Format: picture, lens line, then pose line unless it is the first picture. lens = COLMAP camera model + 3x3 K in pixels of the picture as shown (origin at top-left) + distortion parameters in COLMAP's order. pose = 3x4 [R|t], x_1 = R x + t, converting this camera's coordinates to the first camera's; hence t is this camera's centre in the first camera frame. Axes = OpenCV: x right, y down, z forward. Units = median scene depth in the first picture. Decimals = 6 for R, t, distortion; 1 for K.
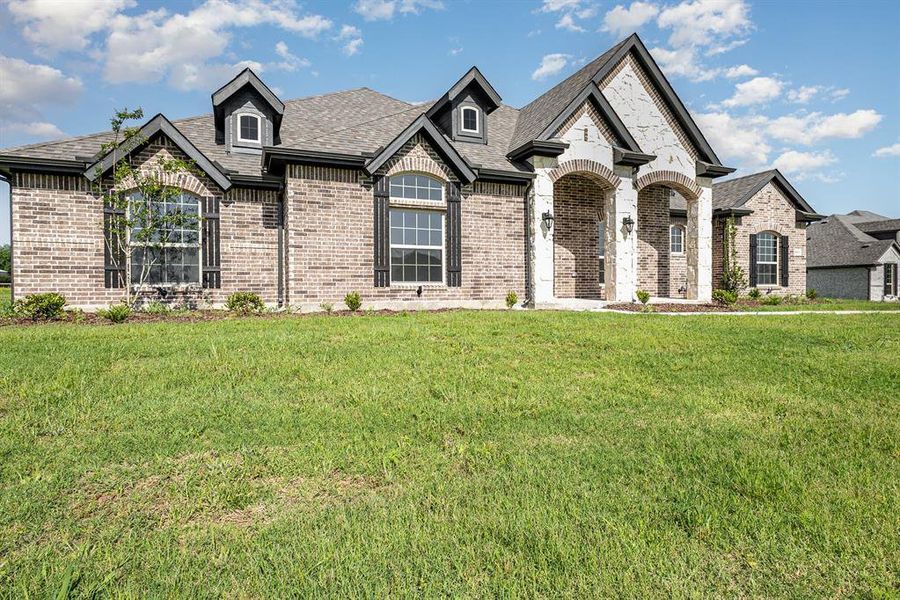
lens RADIAL K [[476.4, 0, 438.7], [0, 476.4, 284.4], [0, 0, 1]] dist [0.010191, -0.001610]
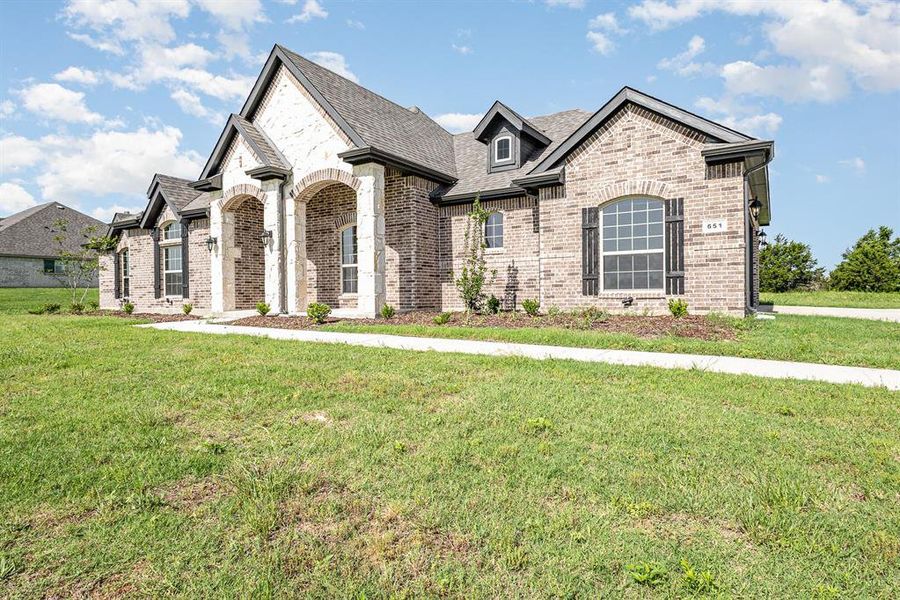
lens RADIAL K [[499.3, 0, 449.1], [0, 499.3, 300.2], [0, 0, 1]] dist [0.003928, 0.001129]
pose [[0.592926, 0.002749, -0.805252, 1.636374], [0.014043, 0.999807, 0.013753, 0.001512], [0.805135, -0.019463, 0.592773, 0.736179]]
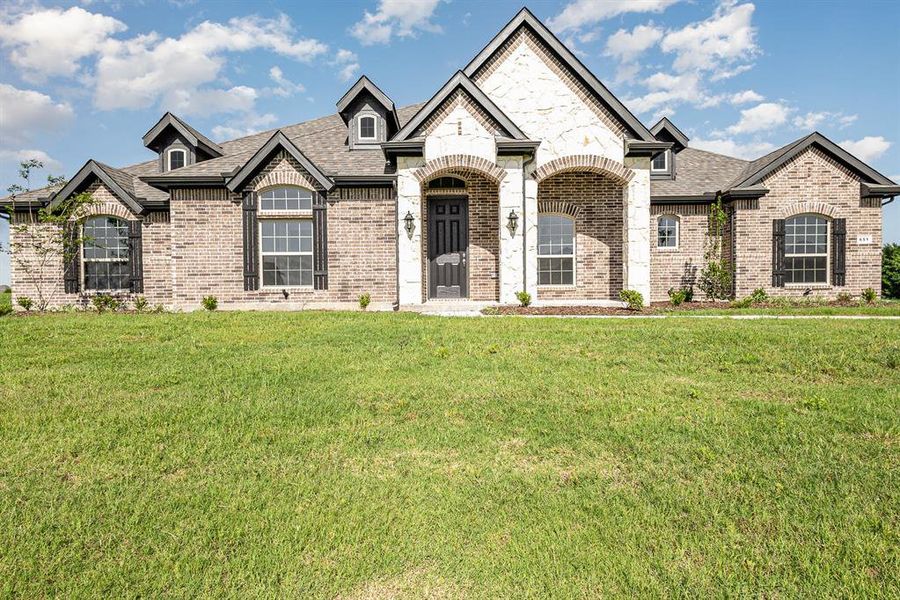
lens RADIAL K [[476.4, 0, 445.0], [0, 476.4, 300.5], [0, 0, 1]] dist [0.010191, -0.001610]
pose [[0.932488, -0.004083, -0.361177, 0.661583], [0.010833, 0.999802, 0.016666, 0.013895], [0.361037, -0.019453, 0.932348, 0.103577]]
